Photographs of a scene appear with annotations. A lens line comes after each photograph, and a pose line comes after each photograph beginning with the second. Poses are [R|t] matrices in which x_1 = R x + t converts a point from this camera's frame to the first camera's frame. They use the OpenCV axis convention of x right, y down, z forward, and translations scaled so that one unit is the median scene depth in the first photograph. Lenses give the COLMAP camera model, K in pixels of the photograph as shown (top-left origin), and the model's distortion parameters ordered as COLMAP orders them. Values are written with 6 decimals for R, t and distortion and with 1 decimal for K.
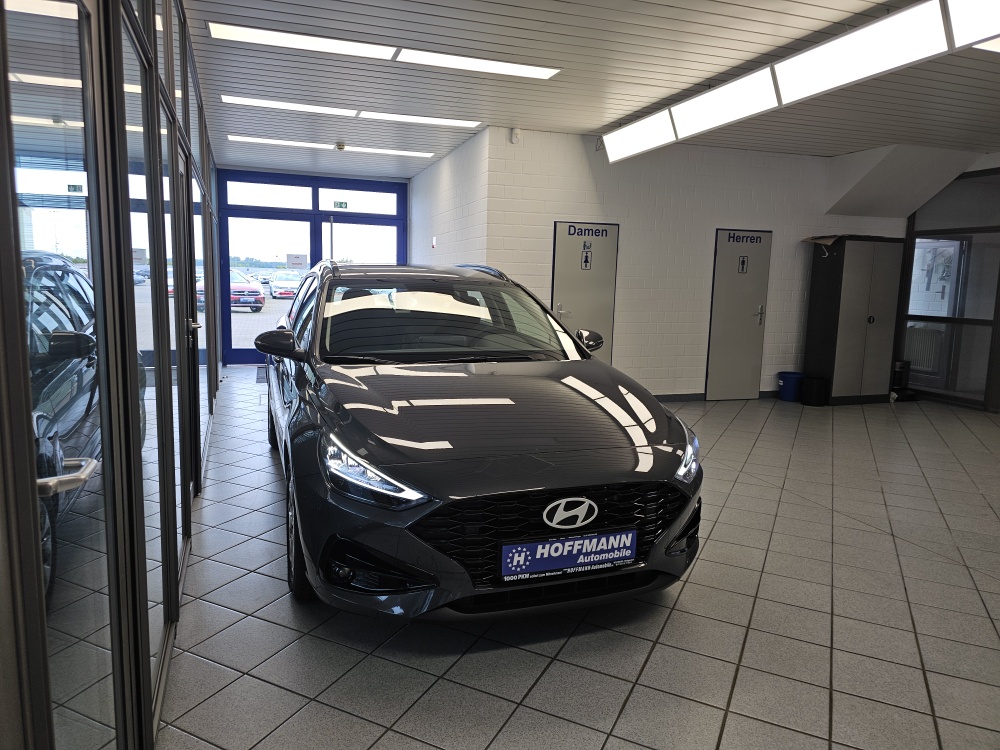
lens RADIAL K [[662.1, 0, 499.0], [0, 662.1, 366.7], [0, 0, 1]] dist [0.061344, -0.082815]
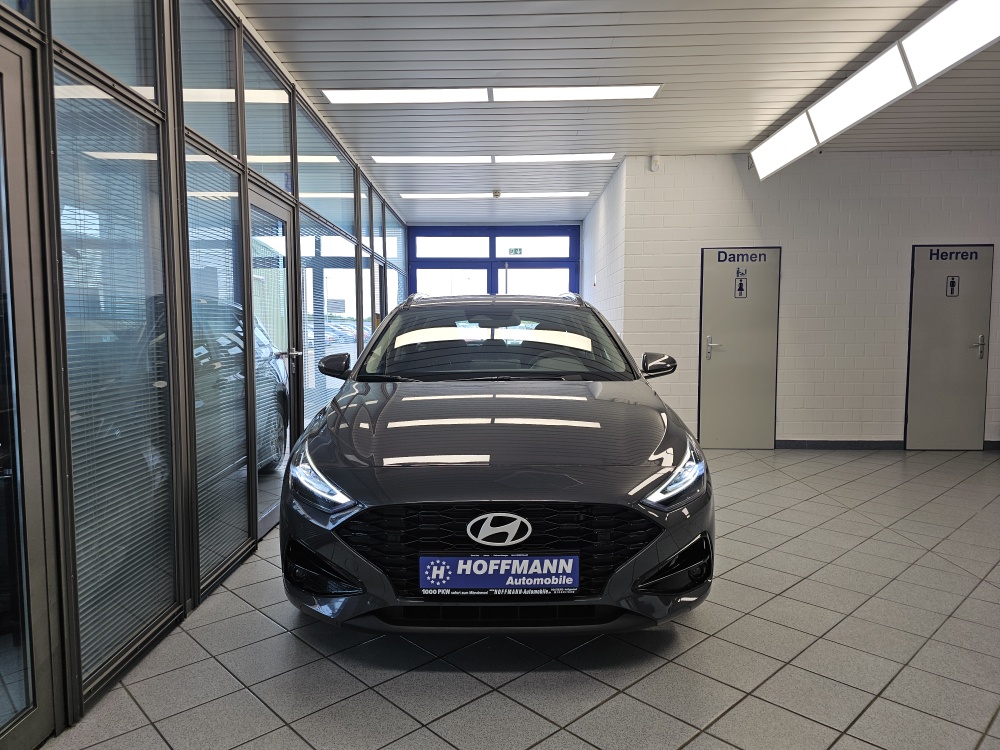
lens RADIAL K [[670.5, 0, 500.0], [0, 670.5, 375.0], [0, 0, 1]] dist [0.035988, -0.045371]
pose [[0.940094, -0.005127, -0.340877, 0.423171], [-0.016570, 0.998018, -0.060708, 0.059820], [0.340512, 0.062719, 0.938146, 0.100035]]
